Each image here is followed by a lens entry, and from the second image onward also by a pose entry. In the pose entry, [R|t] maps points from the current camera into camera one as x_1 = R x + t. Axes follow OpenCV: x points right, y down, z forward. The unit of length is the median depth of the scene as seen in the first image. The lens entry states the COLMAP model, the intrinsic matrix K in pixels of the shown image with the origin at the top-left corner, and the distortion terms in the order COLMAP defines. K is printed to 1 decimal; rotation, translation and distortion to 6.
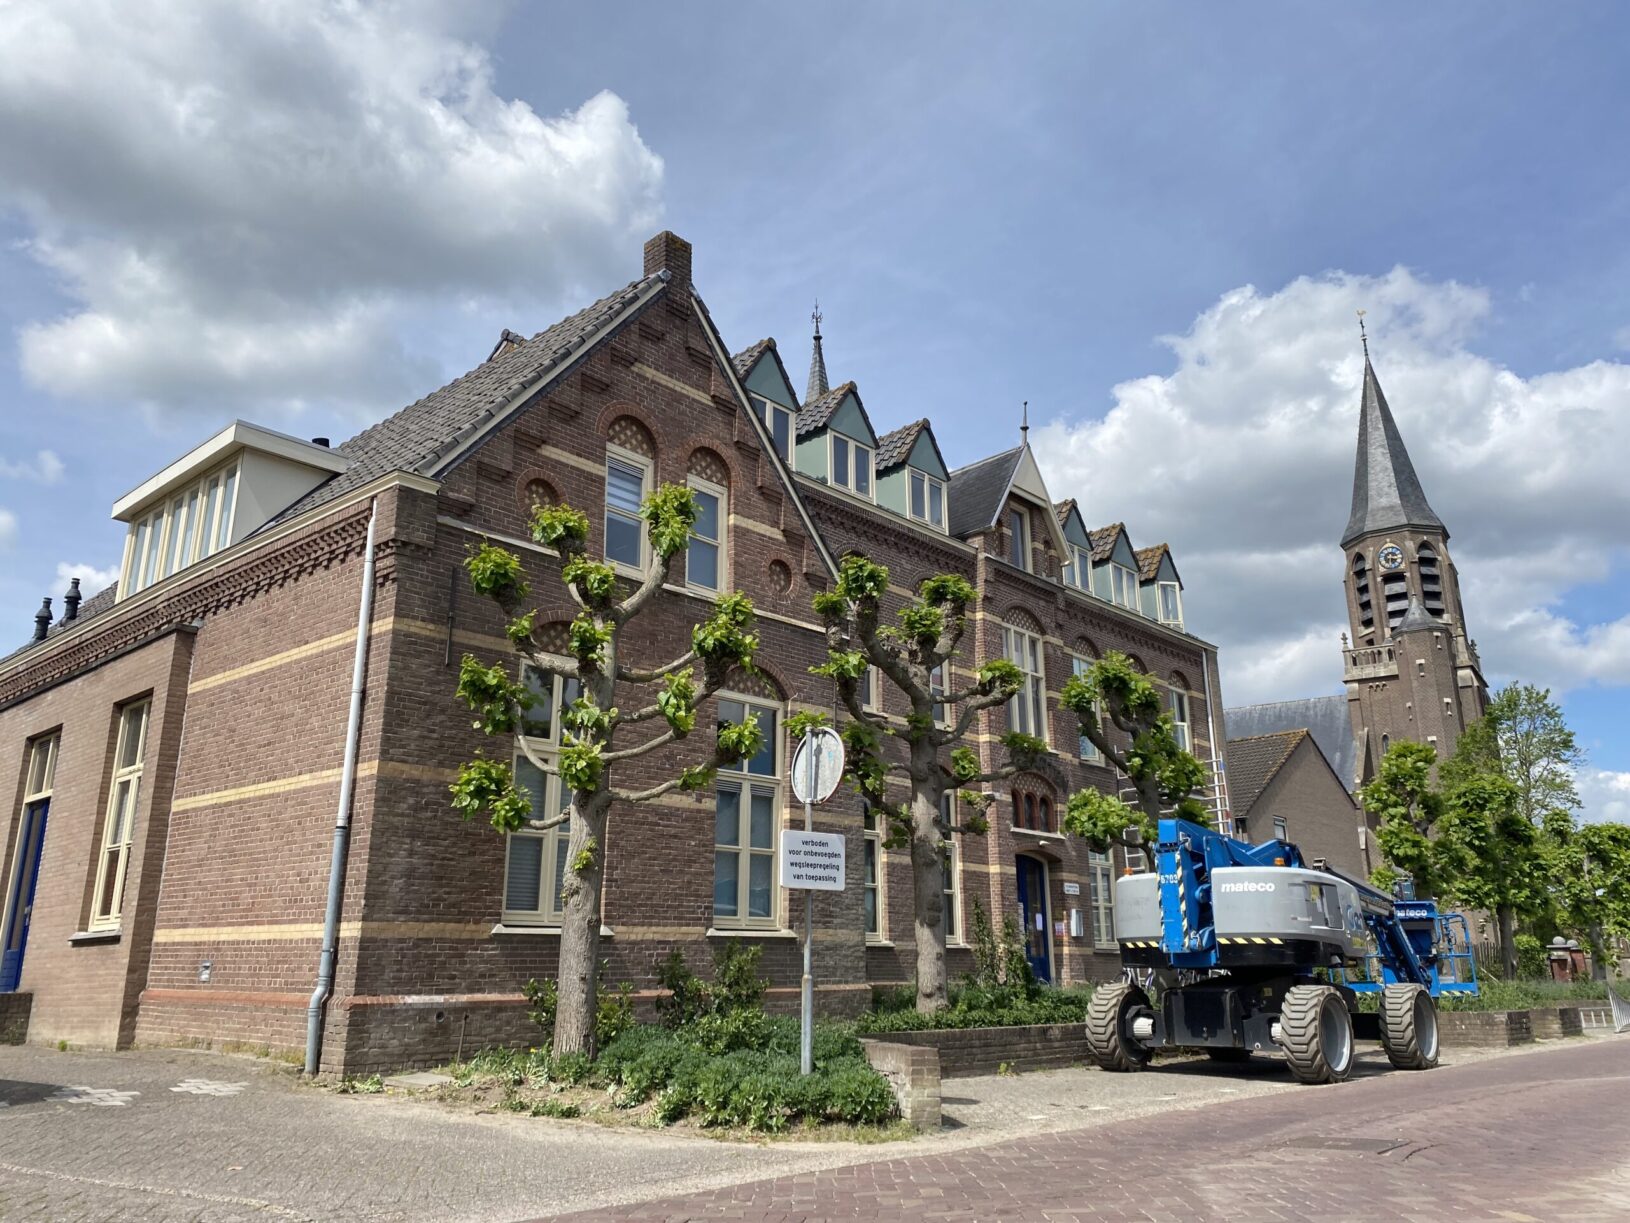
lens RADIAL K [[1232.6, 0, 815.0], [0, 1232.6, 609.7], [0, 0, 1]] dist [-0.003910, -0.000566]
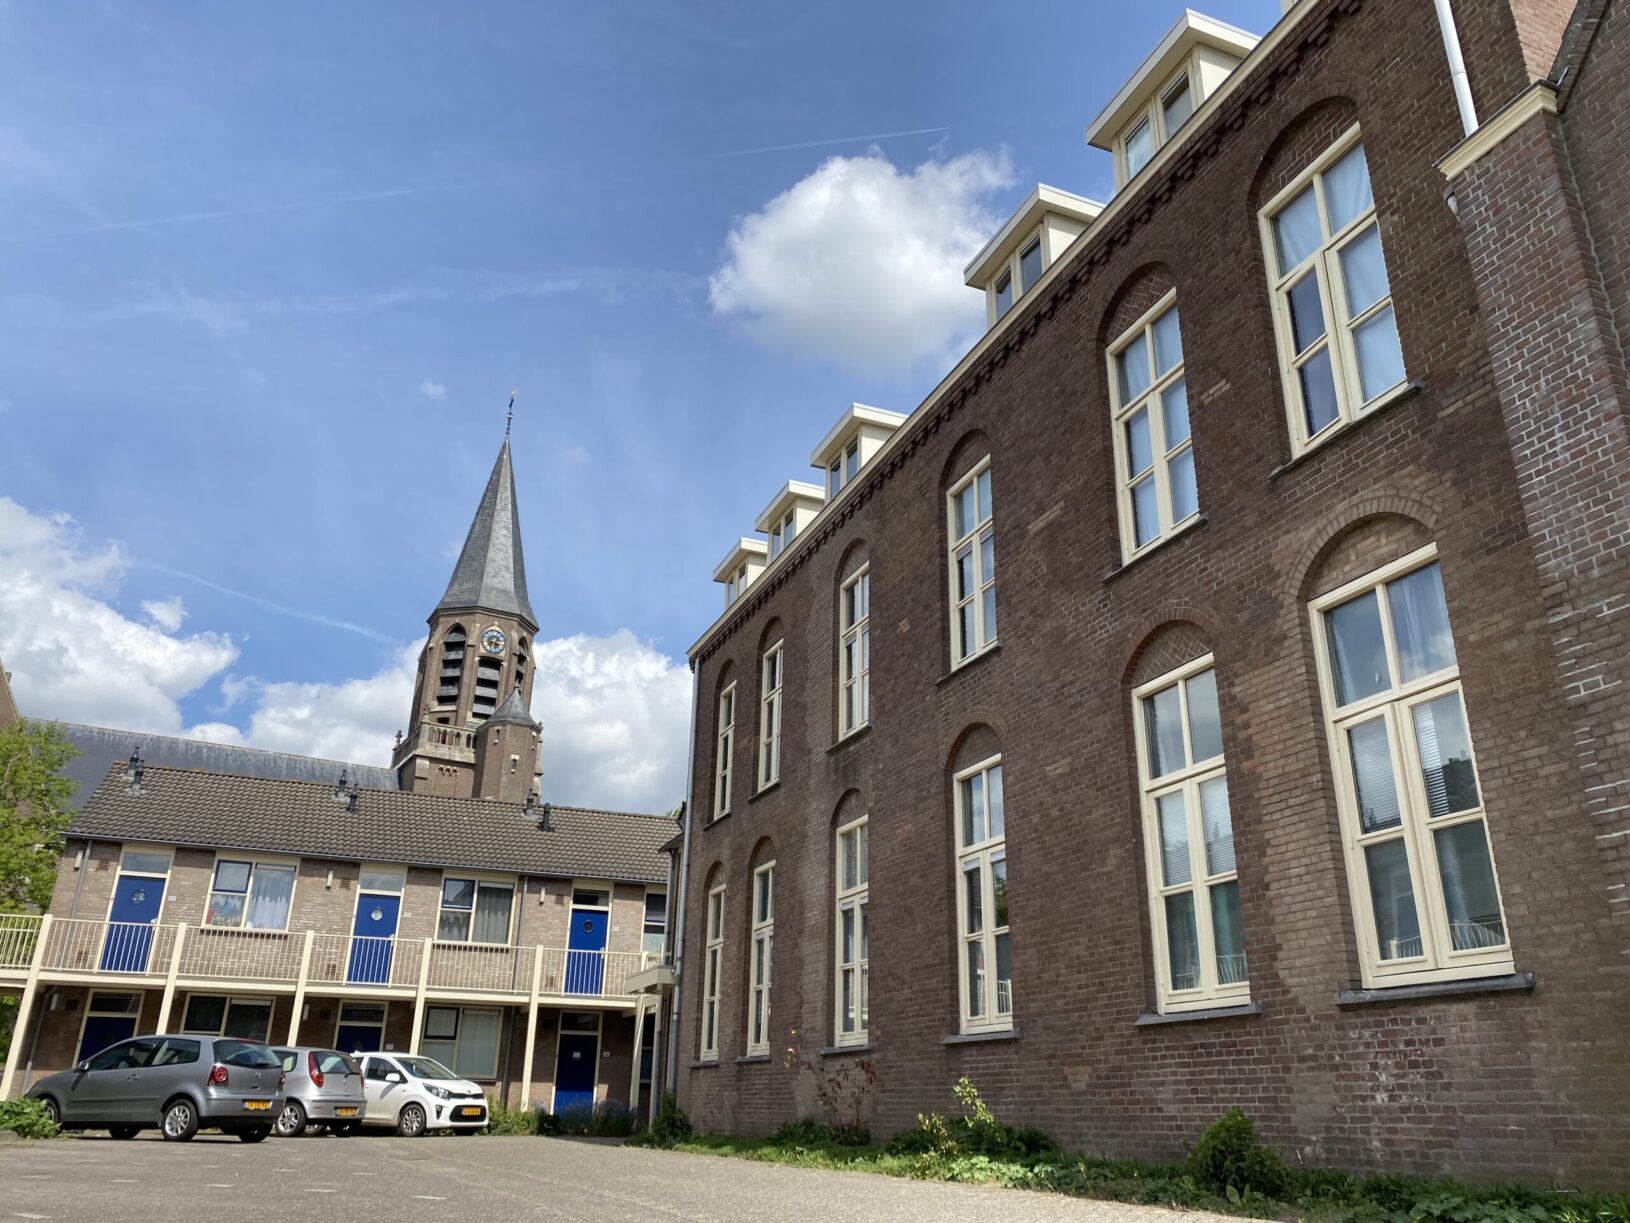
lens RADIAL K [[1232.6, 0, 815.8], [0, 1232.6, 612.8], [0, 0, 1]] dist [-0.003910, -0.000566]
pose [[0.420031, 0.354658, 0.835339, -0.220154], [-0.279292, 0.926317, -0.252849, 0.106374], [-0.863464, -0.127100, 0.488135, 0.336311]]
